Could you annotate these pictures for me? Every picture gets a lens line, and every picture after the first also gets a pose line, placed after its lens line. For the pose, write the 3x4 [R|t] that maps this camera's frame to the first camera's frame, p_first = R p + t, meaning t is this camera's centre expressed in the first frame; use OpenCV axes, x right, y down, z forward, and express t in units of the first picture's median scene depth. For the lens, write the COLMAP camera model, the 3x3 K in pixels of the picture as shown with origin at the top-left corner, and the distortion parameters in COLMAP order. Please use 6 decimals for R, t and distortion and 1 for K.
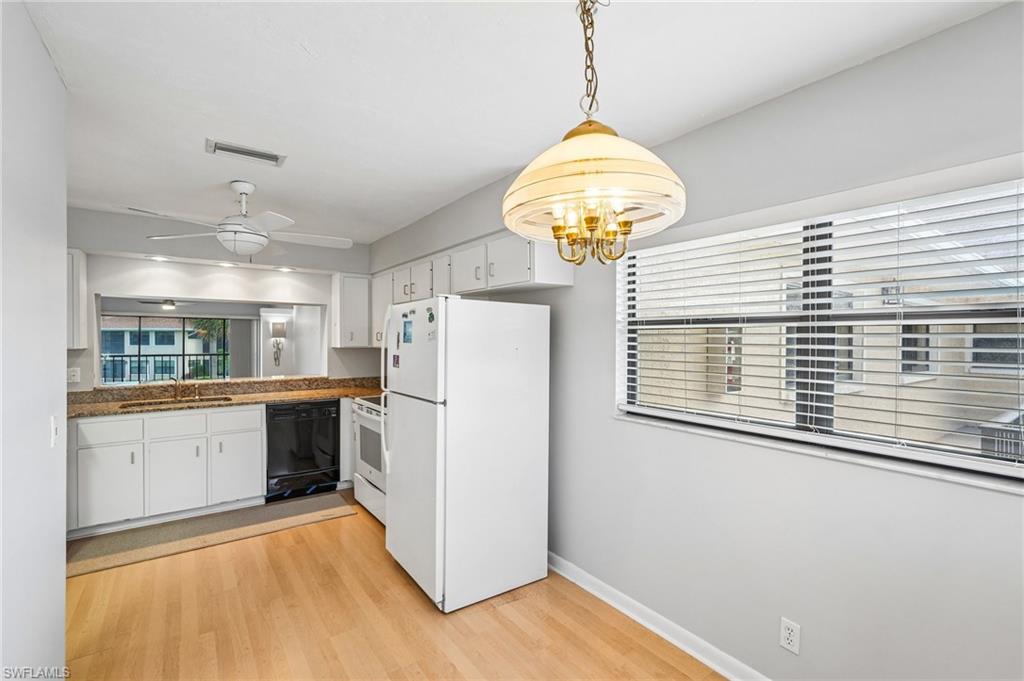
lens RADIAL K [[463.7, 0, 502.9], [0, 463.7, 341.6], [0, 0, 1]] dist [0.002359, 0.003698]
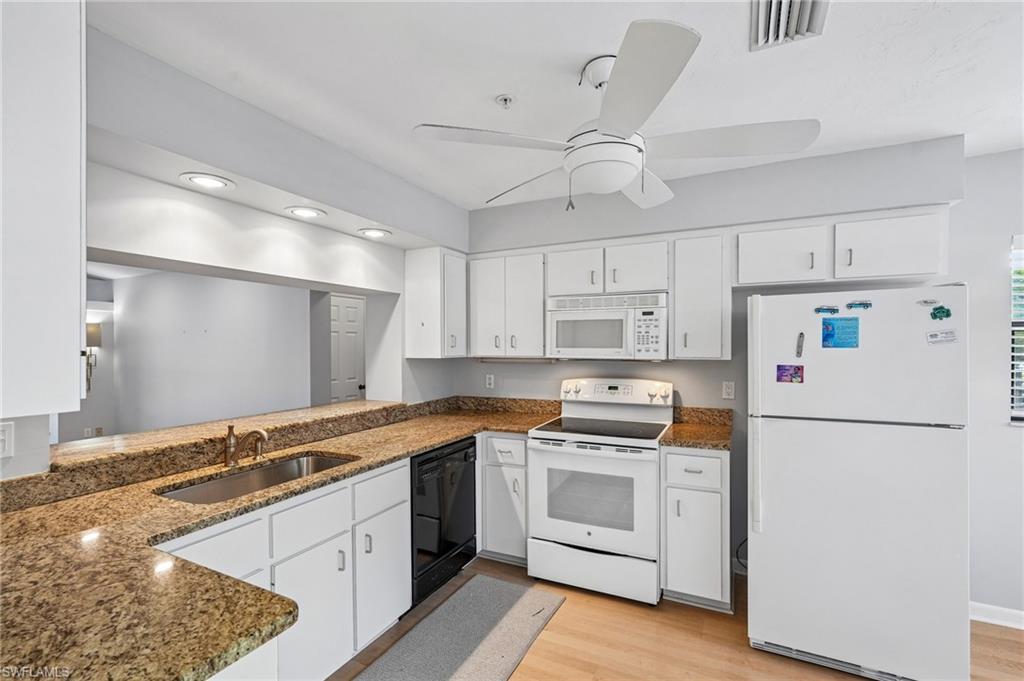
lens RADIAL K [[463.7, 0, 514.8], [0, 463.7, 345.8], [0, 0, 1]] dist [0.002359, 0.003698]
pose [[0.874467, -0.007550, 0.485027, -0.747323], [0.010685, 0.999936, -0.003700, -0.002209], [-0.484968, 0.008419, 0.874491, 0.450365]]
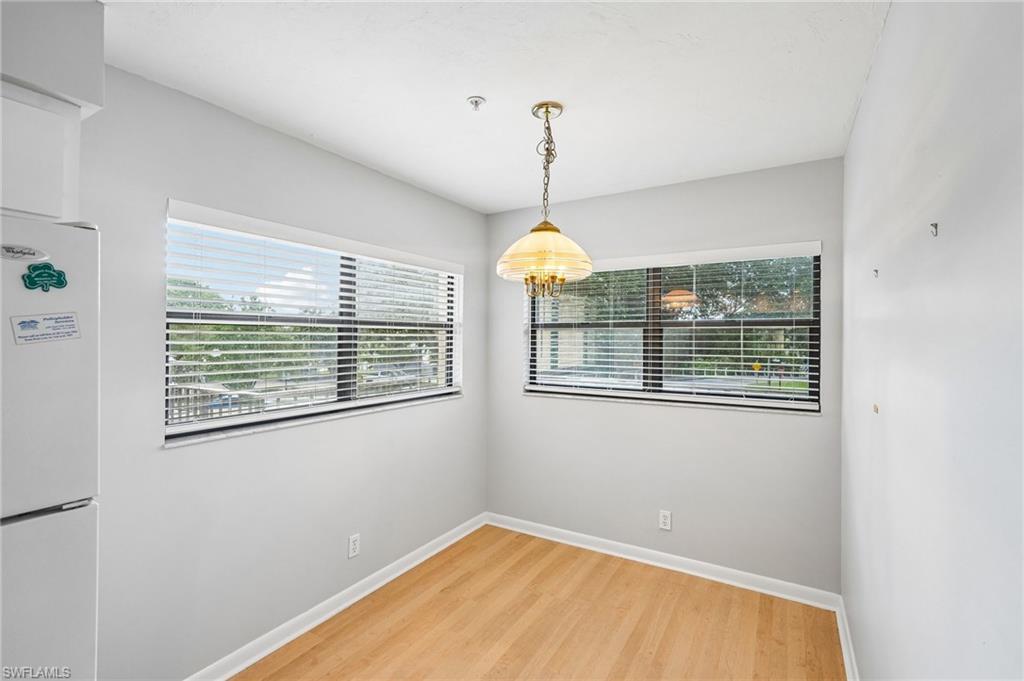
lens RADIAL K [[463.7, 0, 506.4], [0, 463.7, 335.2], [0, 0, 1]] dist [0.002359, 0.003698]
pose [[-0.376845, 0.002833, 0.926272, -0.415383], [0.006455, 0.999979, -0.000432, -0.002924], [-0.926254, 0.005817, -0.376856, 0.536427]]
